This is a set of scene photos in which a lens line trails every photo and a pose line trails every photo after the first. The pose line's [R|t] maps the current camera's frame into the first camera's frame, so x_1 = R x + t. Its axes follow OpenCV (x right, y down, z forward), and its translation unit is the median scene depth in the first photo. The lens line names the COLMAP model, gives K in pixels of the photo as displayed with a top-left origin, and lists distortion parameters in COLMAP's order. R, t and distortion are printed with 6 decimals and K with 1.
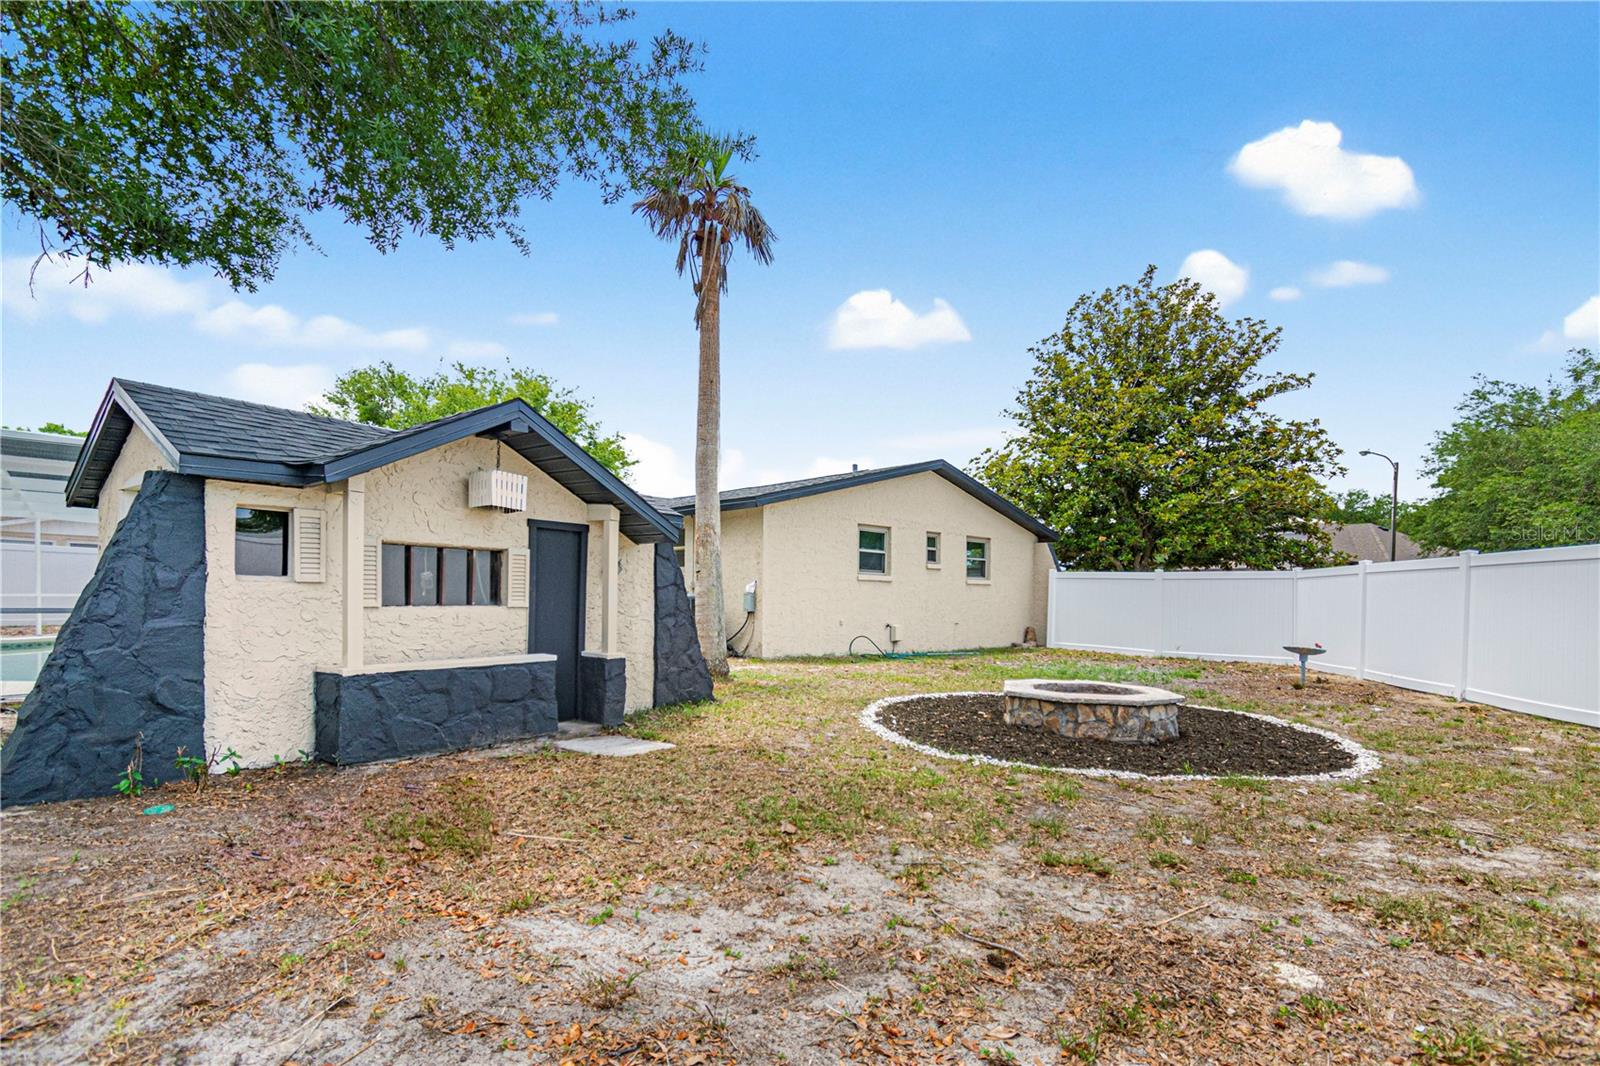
lens RADIAL K [[726.7, 0, 797.8], [0, 726.7, 594.4], [0, 0, 1]] dist [0.001506, 0.000166]
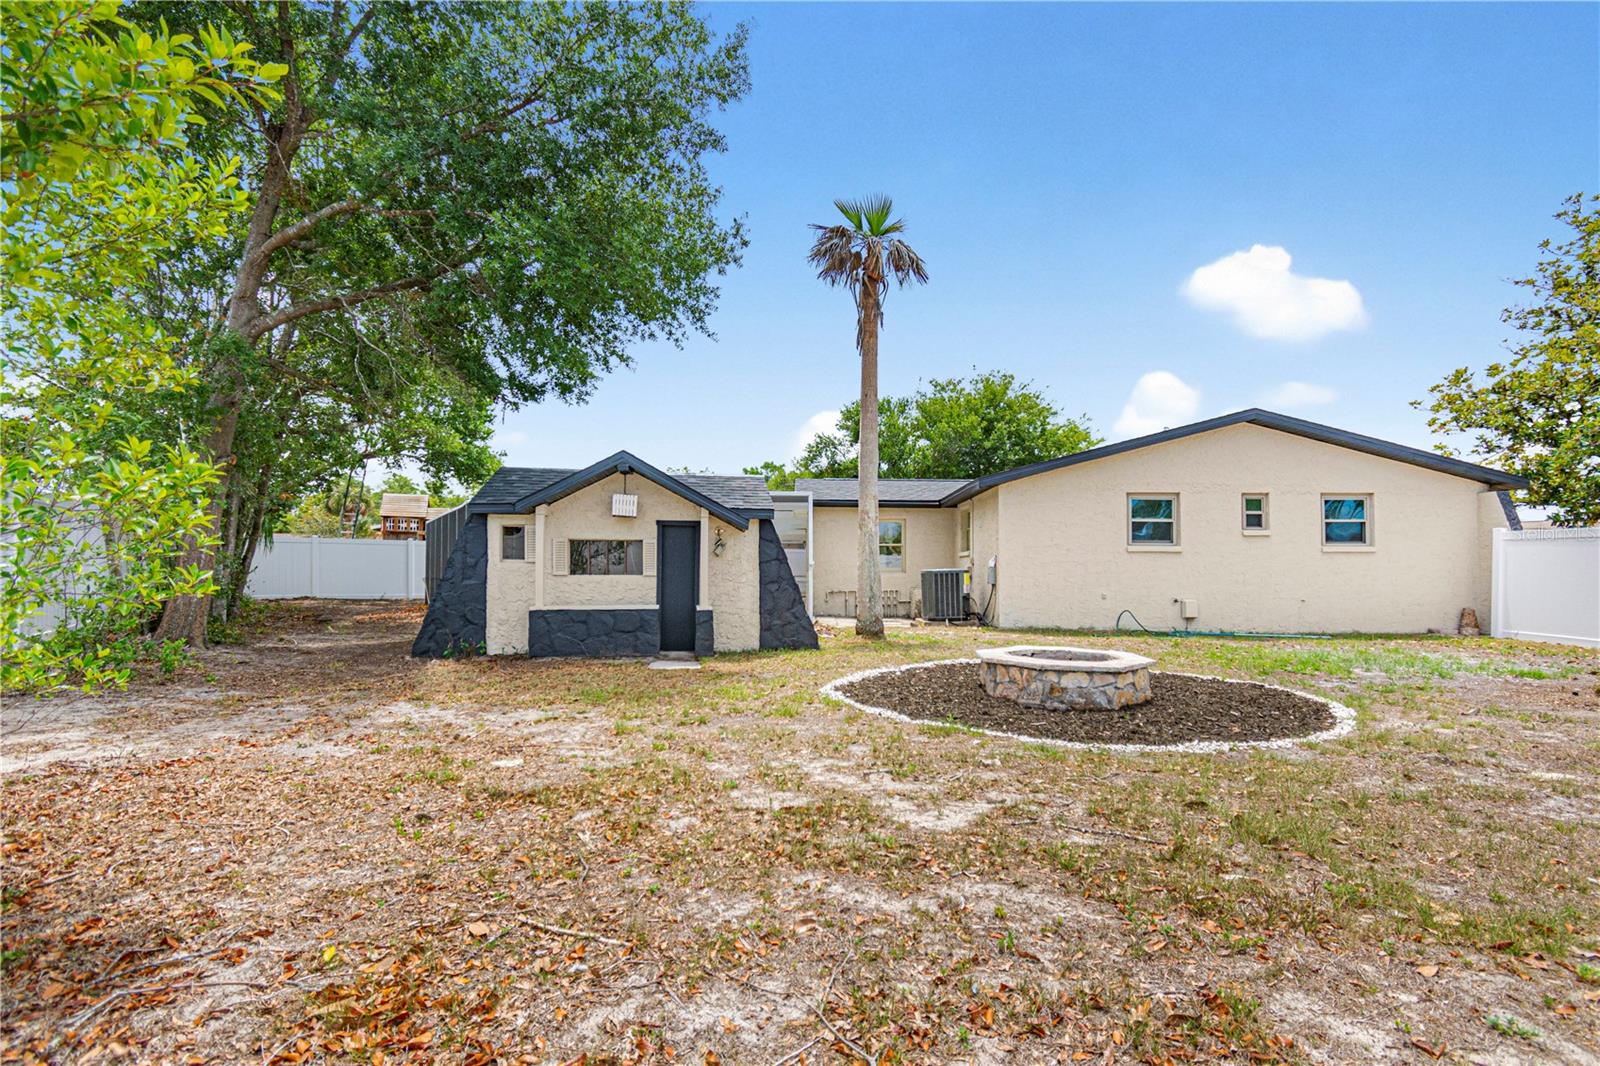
lens RADIAL K [[722.6, 0, 826.8], [0, 722.6, 554.9], [0, 0, 1]] dist [0.004336, -0.001449]
pose [[0.747196, -0.029370, -0.663955, 0.764659], [0.009485, 0.999393, -0.033534, 0.022881], [0.664536, 0.018759, 0.747021, 0.053027]]
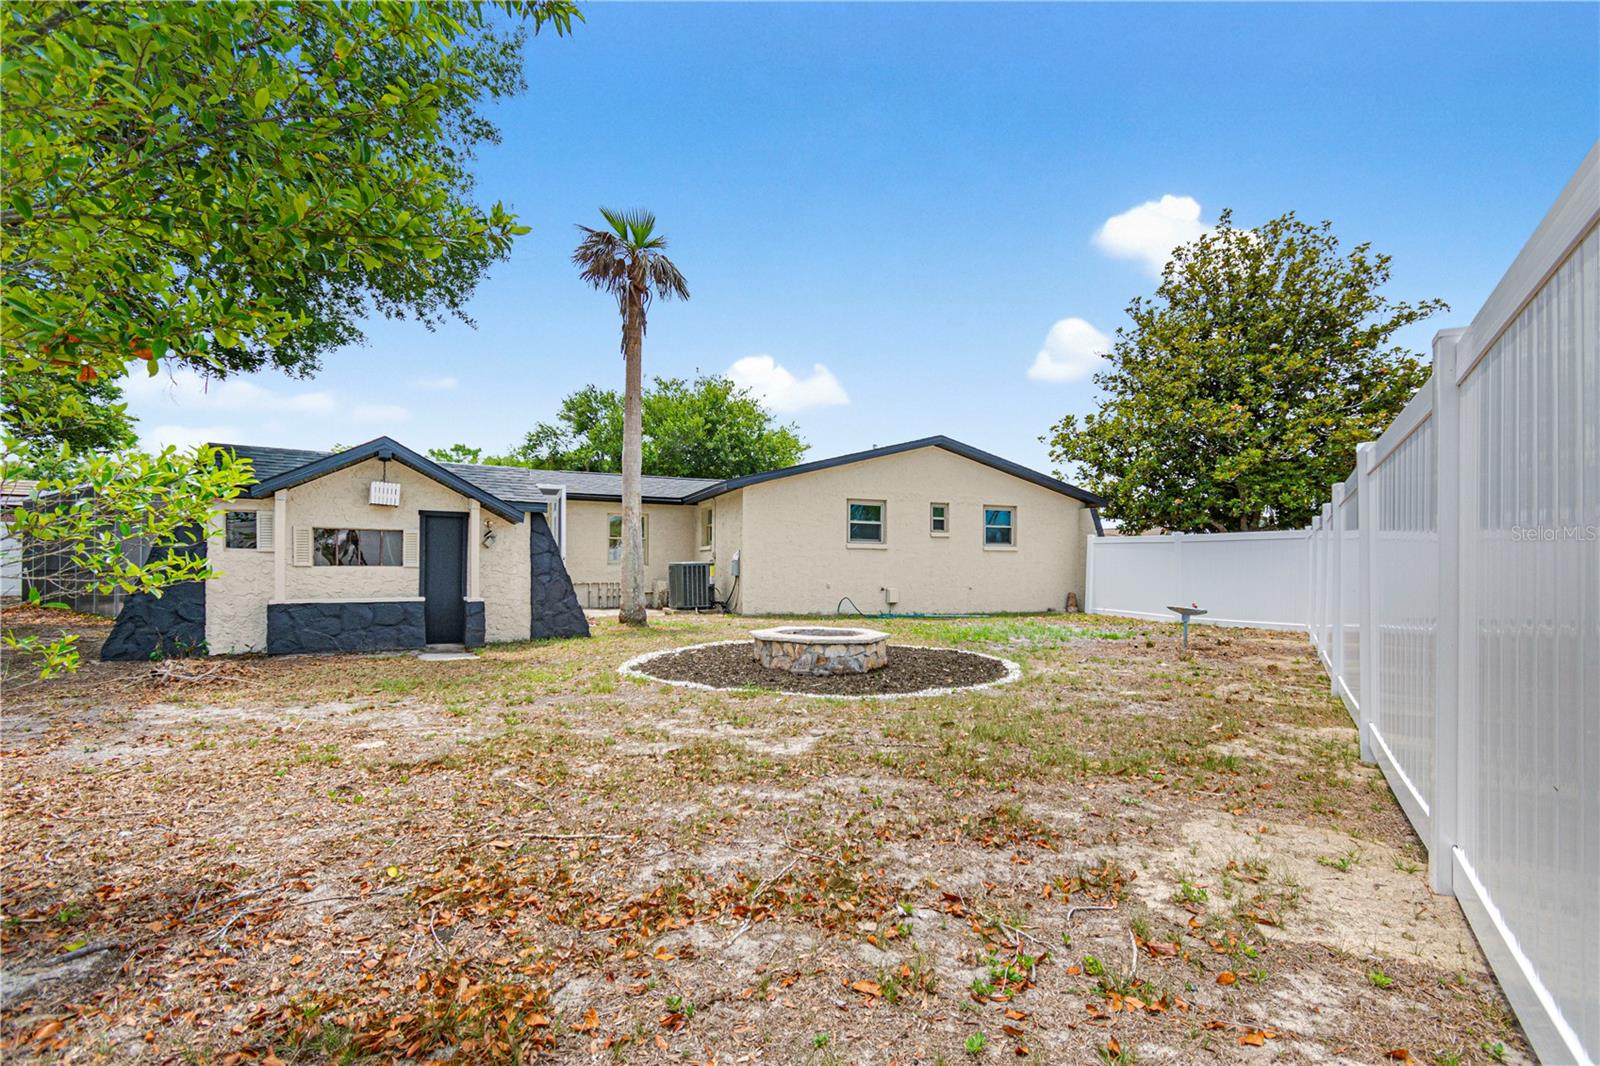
lens RADIAL K [[707.3, 0, 806.1], [0, 707.3, 562.6], [0, 0, 1]] dist [0.001057, 0.000080]
pose [[0.939506, -0.011307, -0.342347, 0.732700], [0.008397, 0.999915, -0.009982, 0.024024], [0.342431, 0.006504, 0.939521, -0.106166]]
